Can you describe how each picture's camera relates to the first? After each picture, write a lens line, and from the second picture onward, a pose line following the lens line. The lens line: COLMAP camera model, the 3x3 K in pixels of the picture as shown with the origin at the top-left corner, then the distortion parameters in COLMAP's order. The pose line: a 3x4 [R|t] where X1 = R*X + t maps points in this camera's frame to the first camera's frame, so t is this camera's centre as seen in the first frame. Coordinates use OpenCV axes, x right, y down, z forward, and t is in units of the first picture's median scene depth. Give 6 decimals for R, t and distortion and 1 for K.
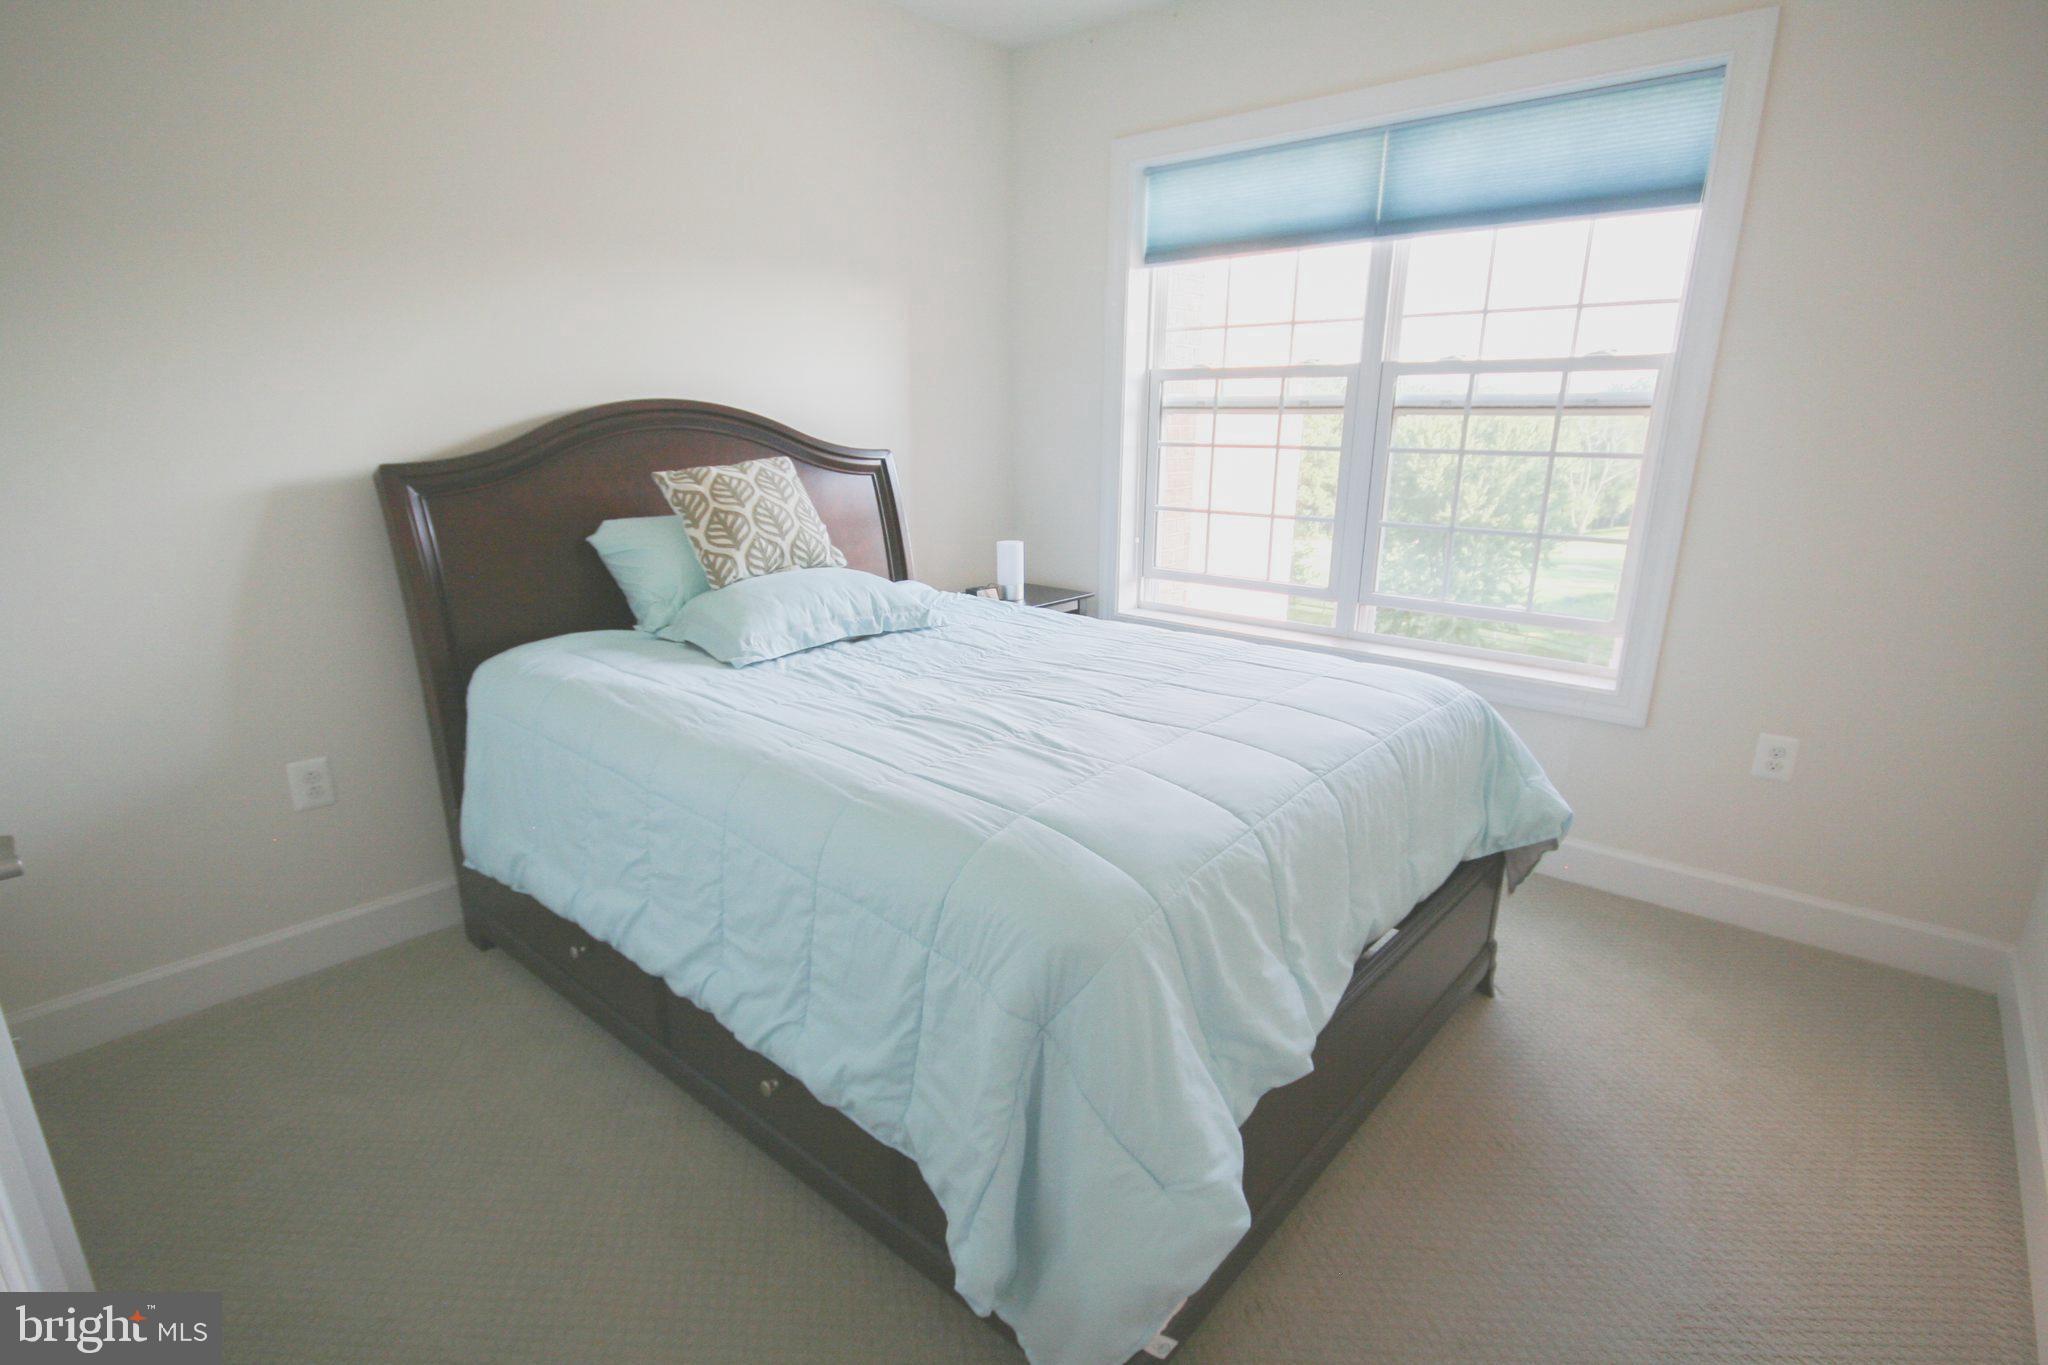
lens RADIAL K [[998.8, 0, 1027.3], [0, 998.8, 695.3], [0, 0, 1]] dist [0.013852, -0.001204]
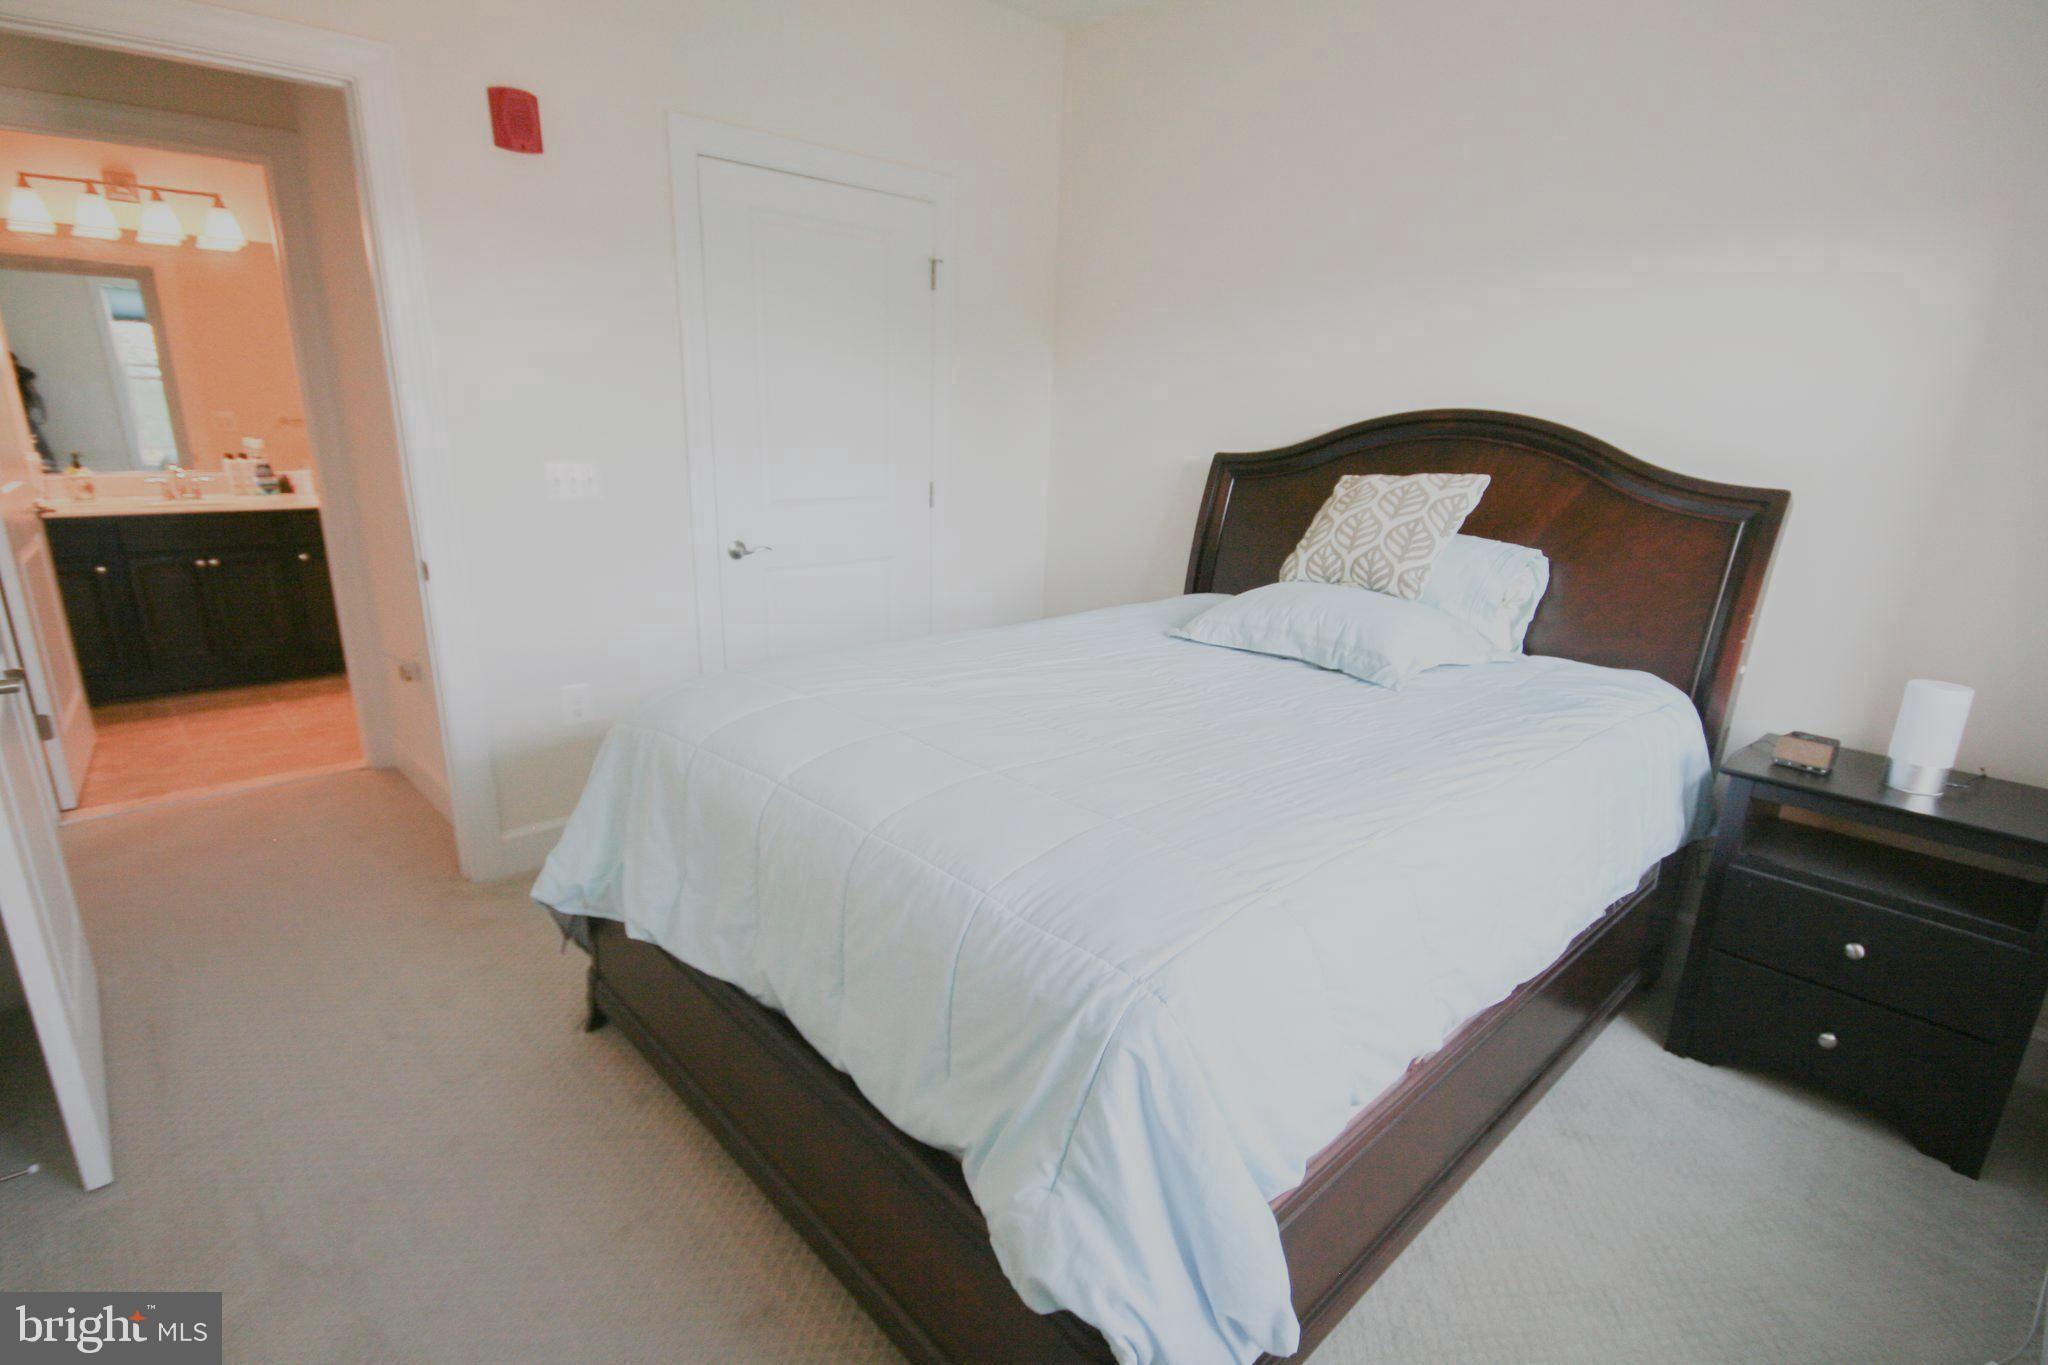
lens RADIAL K [[998.8, 0, 1027.4], [0, 998.8, 679.3], [0, 0, 1]] dist [0.013852, -0.001204]
pose [[-0.097659, 0.259226, -0.960866, 0.729330], [-0.300619, 0.912698, 0.276785, -0.217585], [0.948731, 0.315885, -0.011204, 0.759947]]
